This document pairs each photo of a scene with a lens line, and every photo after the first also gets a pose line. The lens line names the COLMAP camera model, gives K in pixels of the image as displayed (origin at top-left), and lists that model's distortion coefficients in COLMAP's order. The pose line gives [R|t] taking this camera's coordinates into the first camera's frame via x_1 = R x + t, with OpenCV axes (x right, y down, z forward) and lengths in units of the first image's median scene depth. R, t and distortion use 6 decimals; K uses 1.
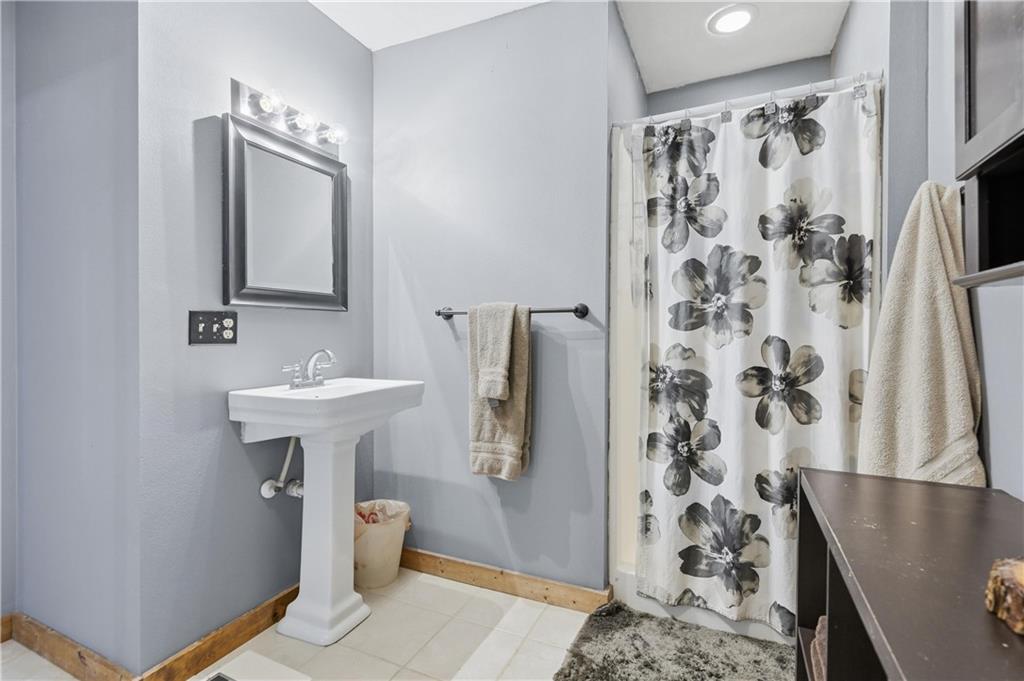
lens RADIAL K [[474.8, 0, 512.0], [0, 474.8, 340.5], [0, 0, 1]] dist [-0.001063, -0.000207]
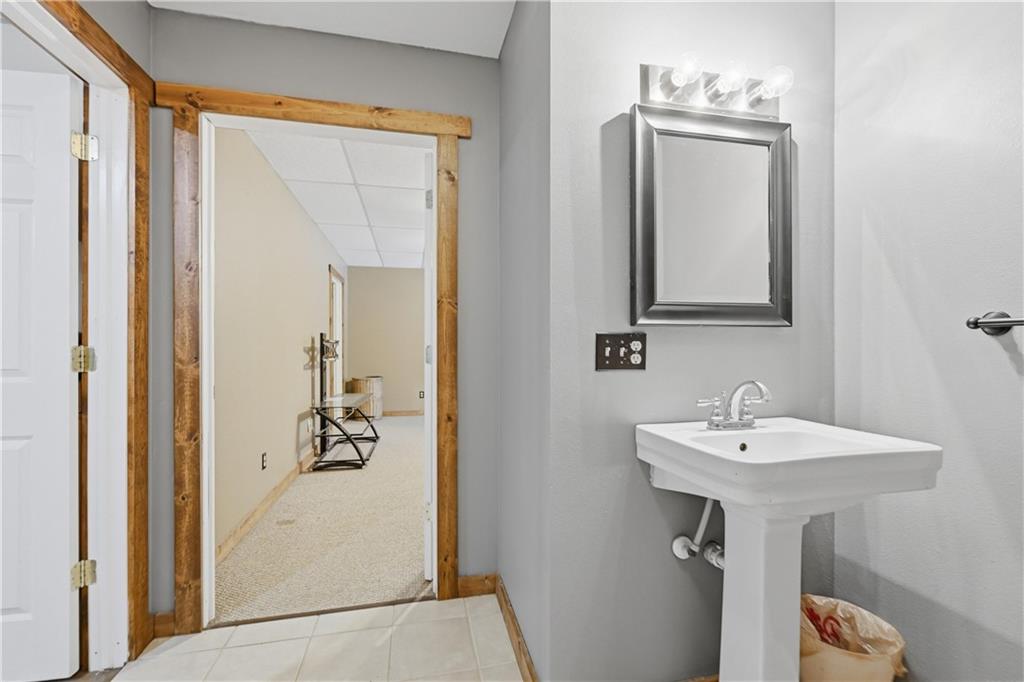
lens RADIAL K [[445.2, 0, 509.0], [0, 445.2, 345.9], [0, 0, 1]] dist [0.000916, 0.000158]
pose [[0.611253, -0.000868, -0.791435, -0.088929], [-0.009685, 0.999916, -0.008576, -0.026276], [0.791376, 0.012907, 0.611193, 0.298434]]
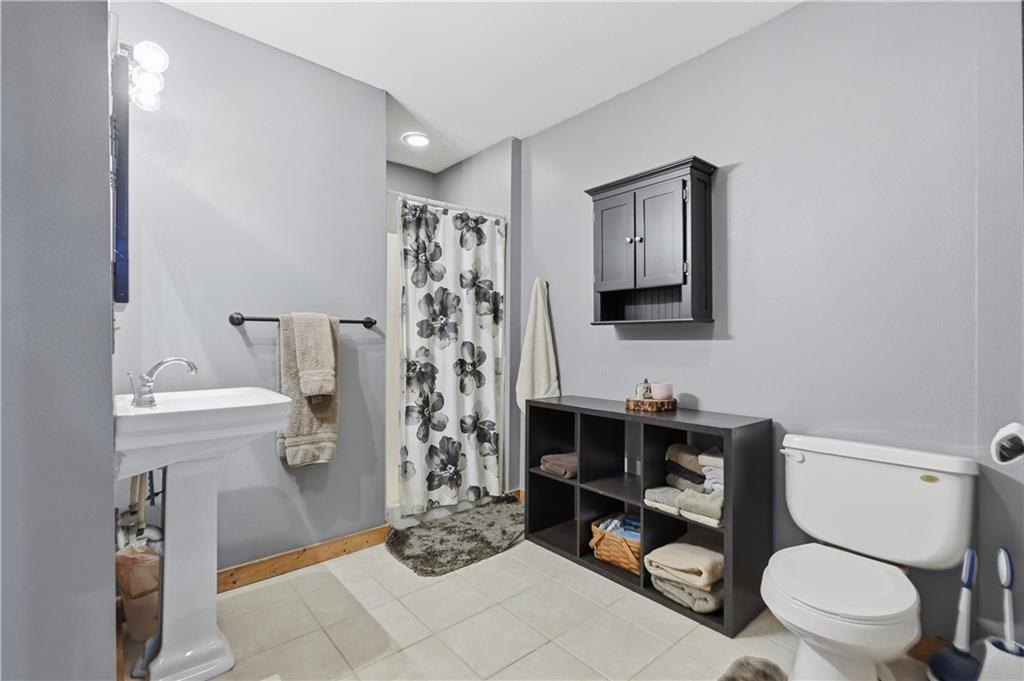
lens RADIAL K [[471.6, 0, 512.7], [0, 471.6, 349.7], [0, 0, 1]] dist [-0.000825, -0.000528]
pose [[0.409480, -0.018267, 0.912136, -0.963506], [0.011363, 0.999824, 0.014922, -0.002106], [-0.912248, 0.004254, 0.409616, 0.092456]]
